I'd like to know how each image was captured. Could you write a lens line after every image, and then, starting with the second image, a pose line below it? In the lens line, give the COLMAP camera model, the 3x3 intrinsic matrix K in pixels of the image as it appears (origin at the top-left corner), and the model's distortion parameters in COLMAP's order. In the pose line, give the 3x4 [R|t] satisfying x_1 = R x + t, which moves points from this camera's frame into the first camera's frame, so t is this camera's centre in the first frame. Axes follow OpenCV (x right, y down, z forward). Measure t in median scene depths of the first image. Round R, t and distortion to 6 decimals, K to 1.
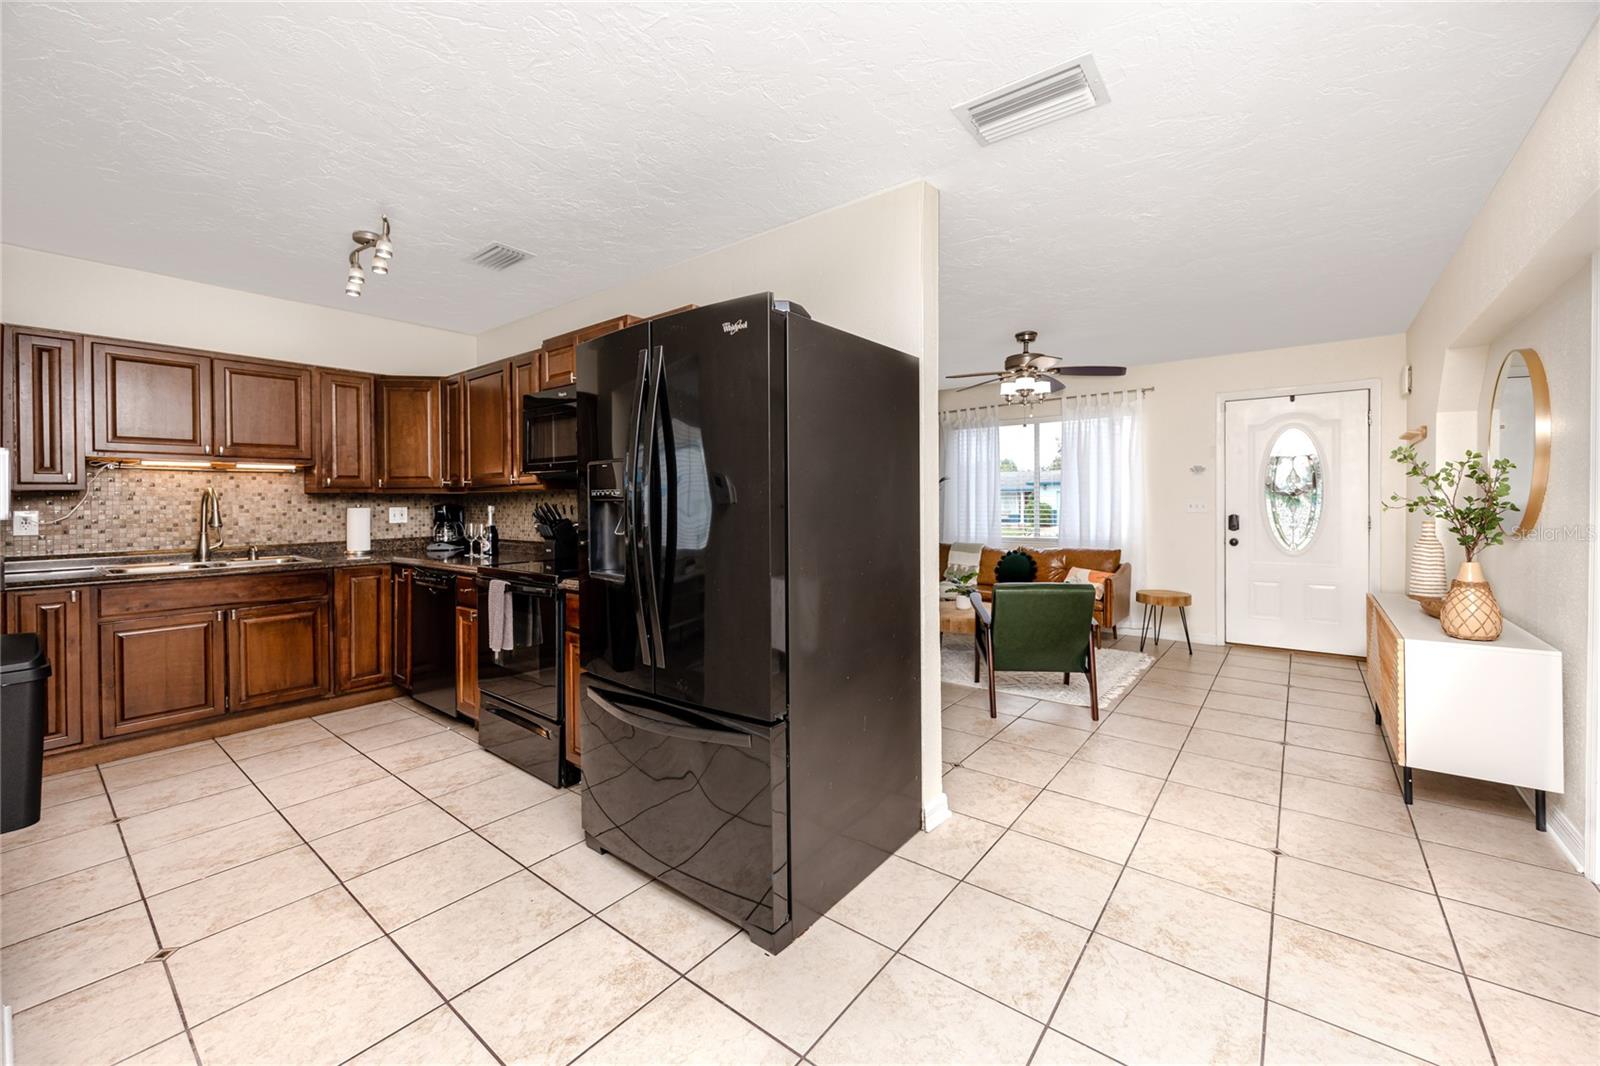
lens RADIAL K [[647.8, 0, 827.1], [0, 647.8, 491.4], [0, 0, 1]] dist [-0.001085, -0.000068]
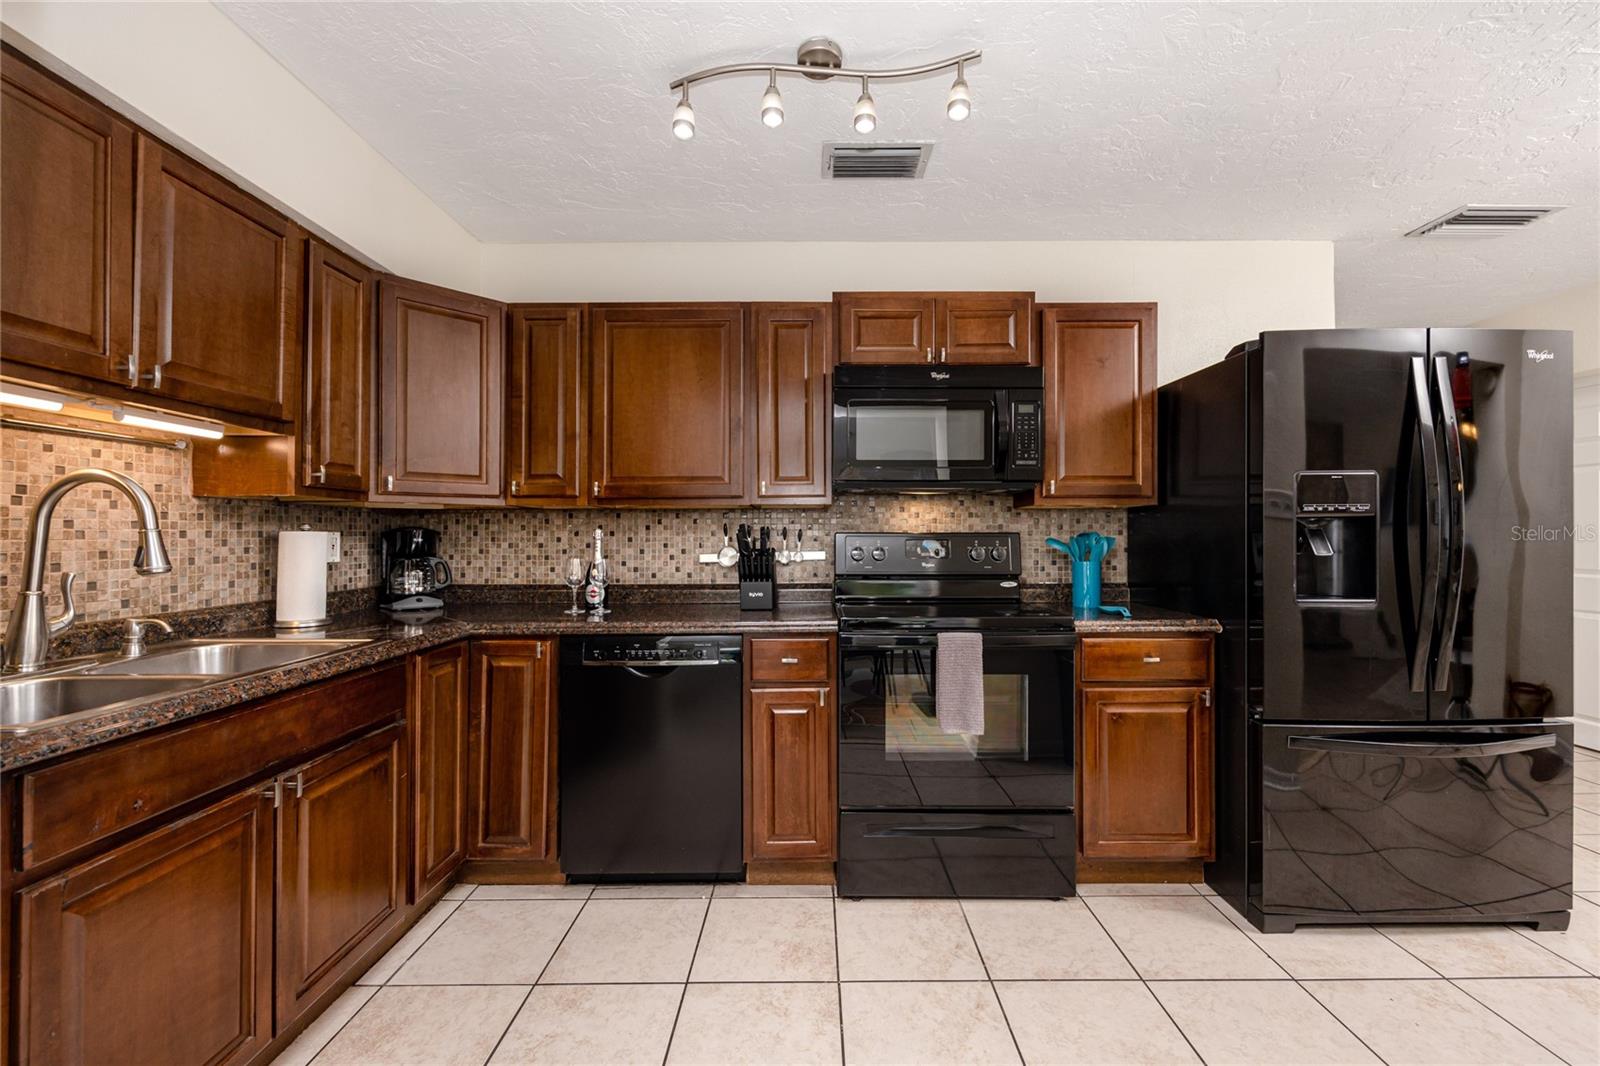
lens RADIAL K [[662.5, 0, 833.1], [0, 662.5, 515.9], [0, 0, 1]] dist [-0.000377, -0.000083]
pose [[0.781407, 0.023109, 0.623594, -0.793813], [-0.010917, 0.999667, -0.023365, 0.023477], [-0.623926, 0.011450, 0.781399, 0.399021]]
